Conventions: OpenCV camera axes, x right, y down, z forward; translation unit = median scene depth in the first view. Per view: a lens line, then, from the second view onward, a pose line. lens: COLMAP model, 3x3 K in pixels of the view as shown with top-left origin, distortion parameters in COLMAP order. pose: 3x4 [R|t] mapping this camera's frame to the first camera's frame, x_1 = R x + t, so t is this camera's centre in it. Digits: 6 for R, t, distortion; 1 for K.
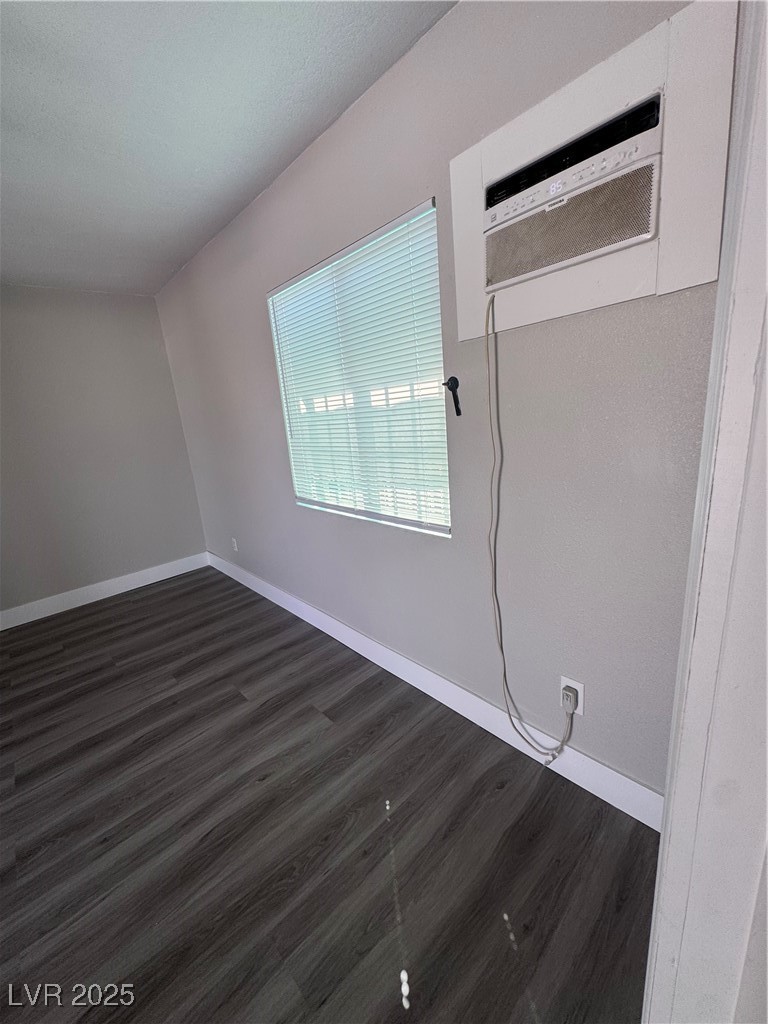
lens RADIAL K [[411.2, 0, 377.2], [0, 411.2, 506.2], [0, 0, 1]] dist [-0.003726, -0.000328]
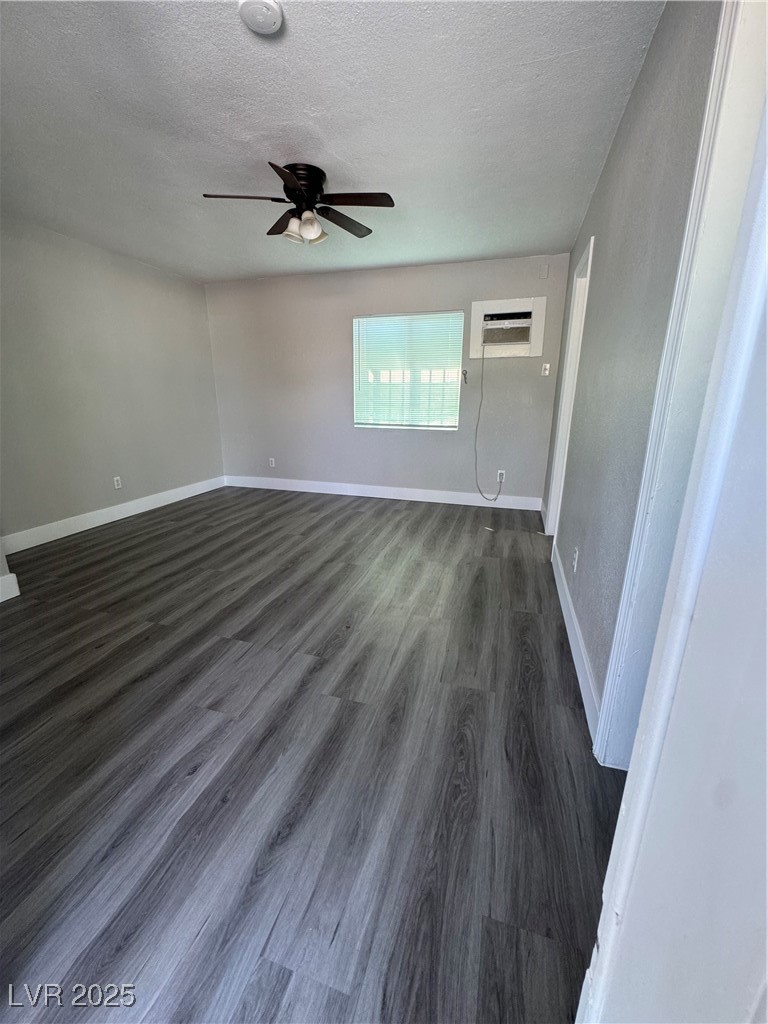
lens RADIAL K [[411.2, 0, 377.0], [0, 411.2, 493.1], [0, 0, 1]] dist [-0.003726, -0.000328]
pose [[0.863928, -0.025741, 0.502958, -1.306953], [0.036970, 0.999240, -0.012362, 0.403023], [-0.502257, 0.029275, 0.864223, -0.835389]]
